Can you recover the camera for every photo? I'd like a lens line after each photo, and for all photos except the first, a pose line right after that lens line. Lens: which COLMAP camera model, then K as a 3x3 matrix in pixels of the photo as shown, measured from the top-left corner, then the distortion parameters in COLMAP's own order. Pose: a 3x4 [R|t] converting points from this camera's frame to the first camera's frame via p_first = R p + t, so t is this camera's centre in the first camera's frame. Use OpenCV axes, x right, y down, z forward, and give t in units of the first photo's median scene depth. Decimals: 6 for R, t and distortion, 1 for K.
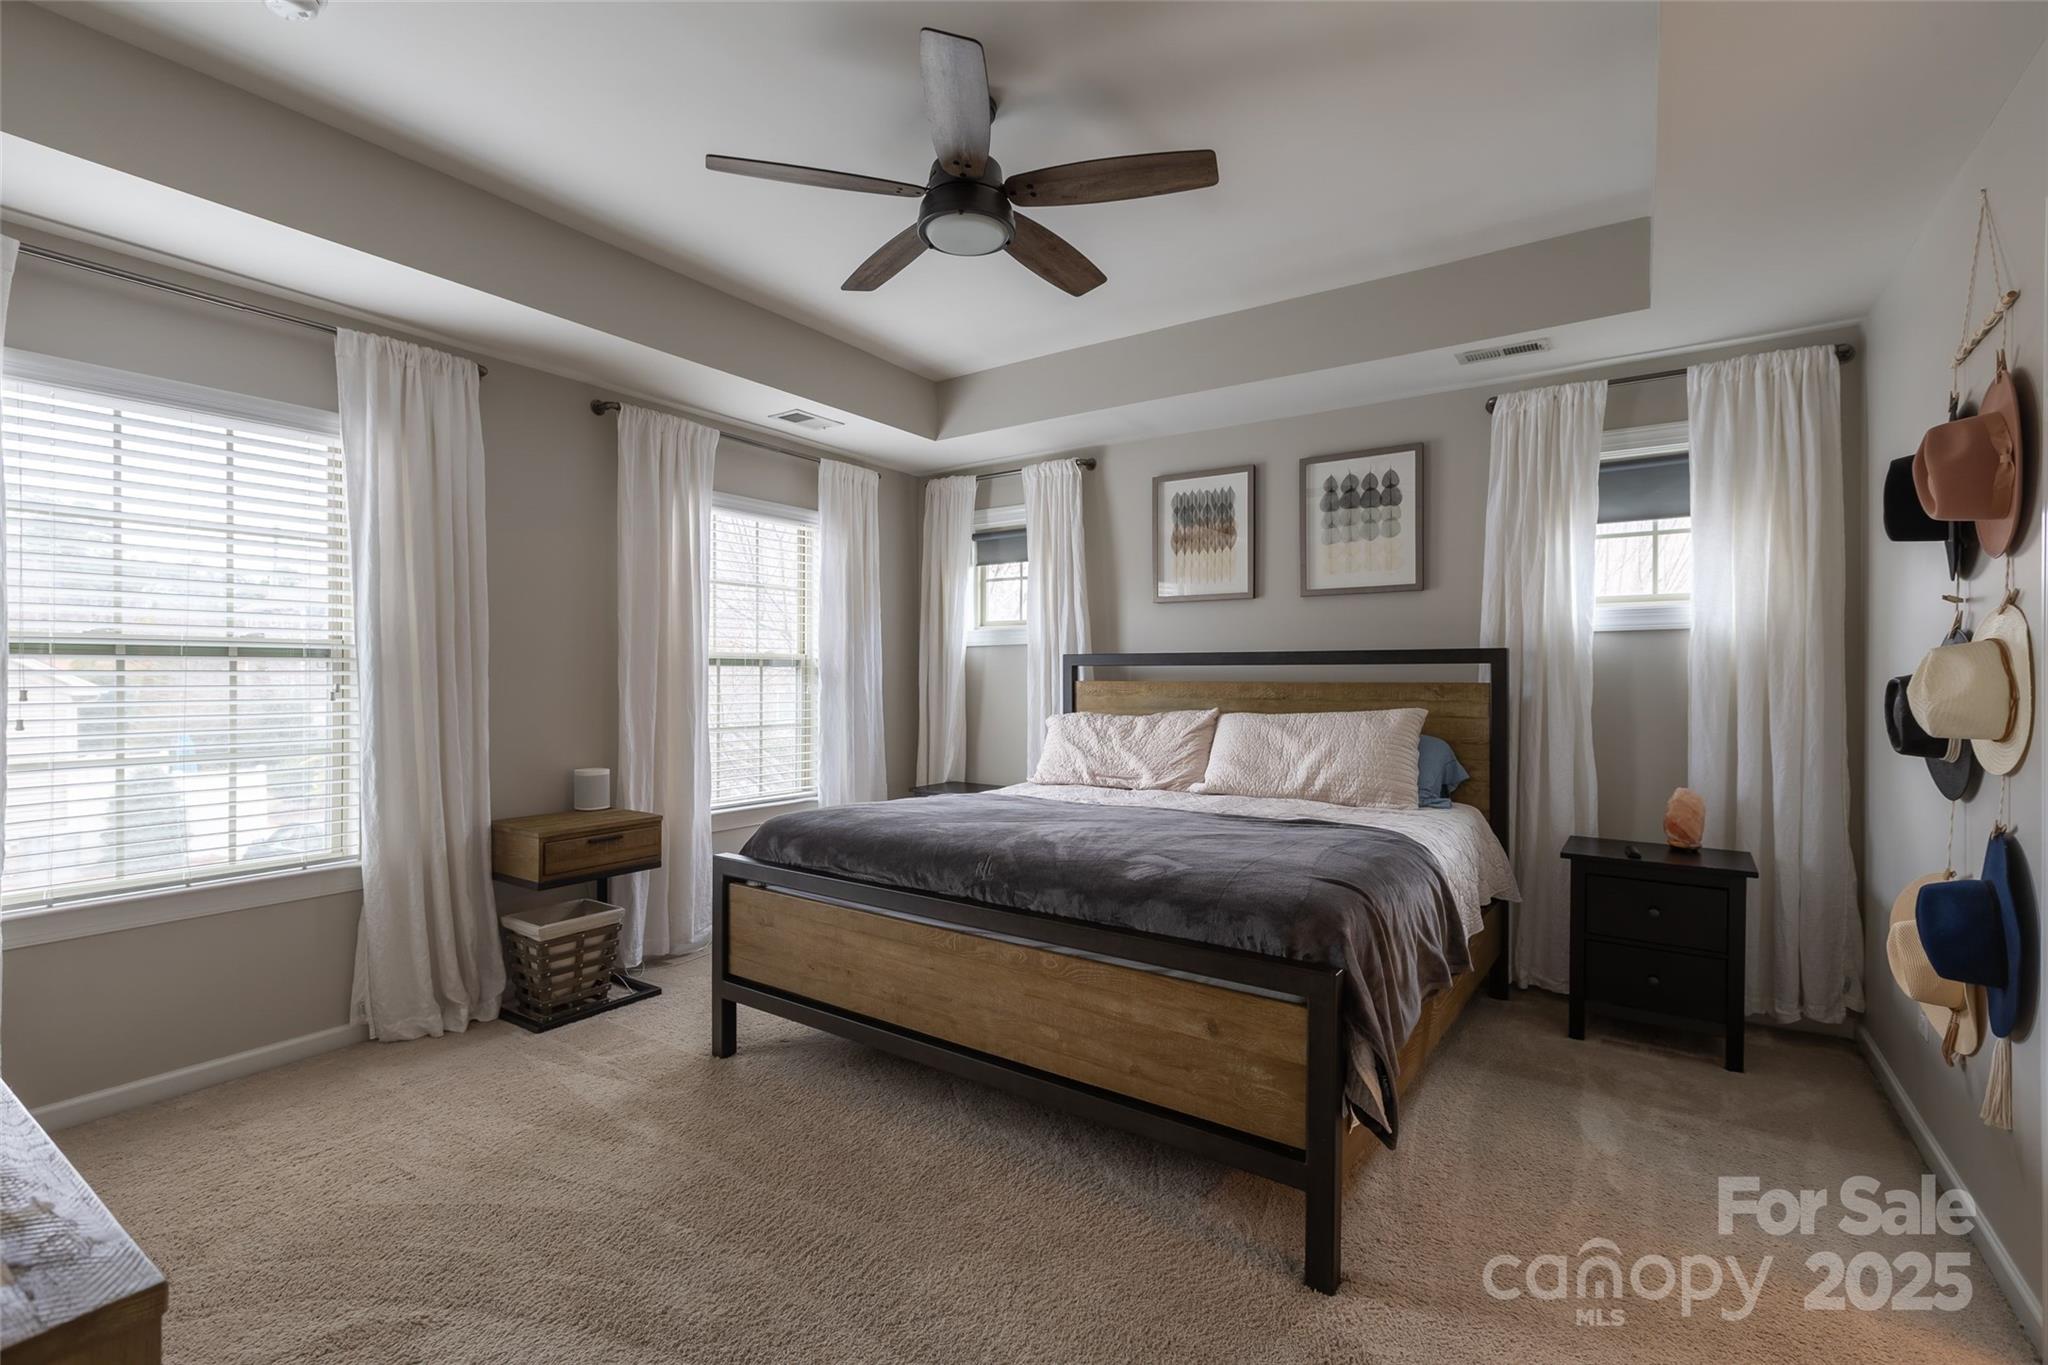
lens RADIAL K [[927.4, 0, 1018.5], [0, 927.4, 676.3], [0, 0, 1]] dist [0.004666, 0.001267]
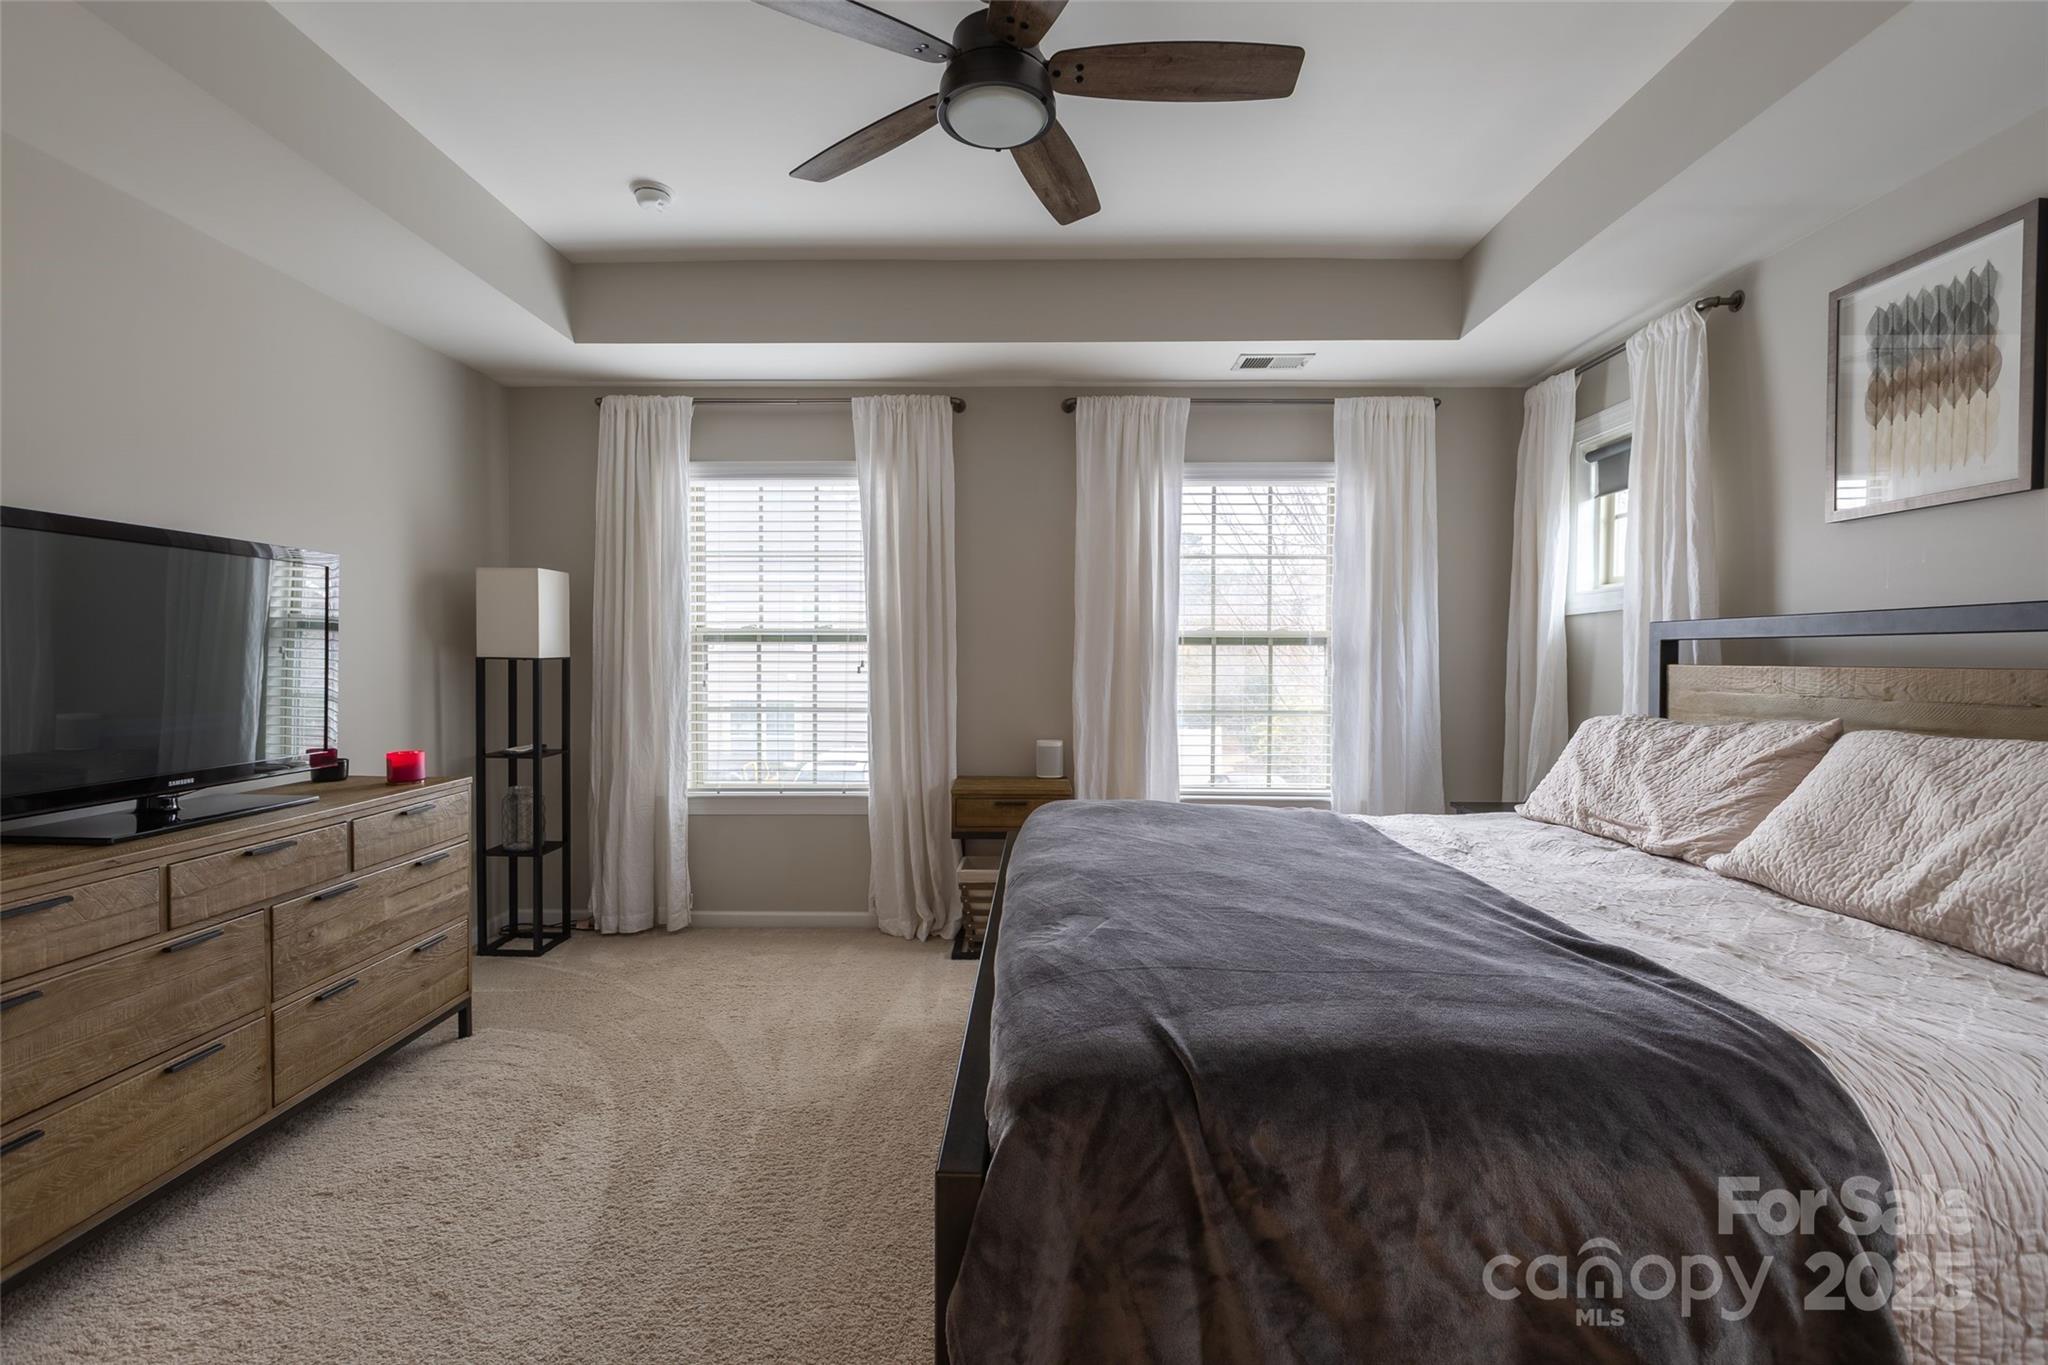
lens RADIAL K [[927.4, 0, 1026.9], [0, 927.4, 676.4], [0, 0, 1]] dist [0.004666, 0.001267]
pose [[0.544606, 0.018765, -0.838482, 0.402244], [-0.002759, 0.999784, 0.020583, 0.001602], [0.838688, -0.008896, 0.544540, 0.348582]]
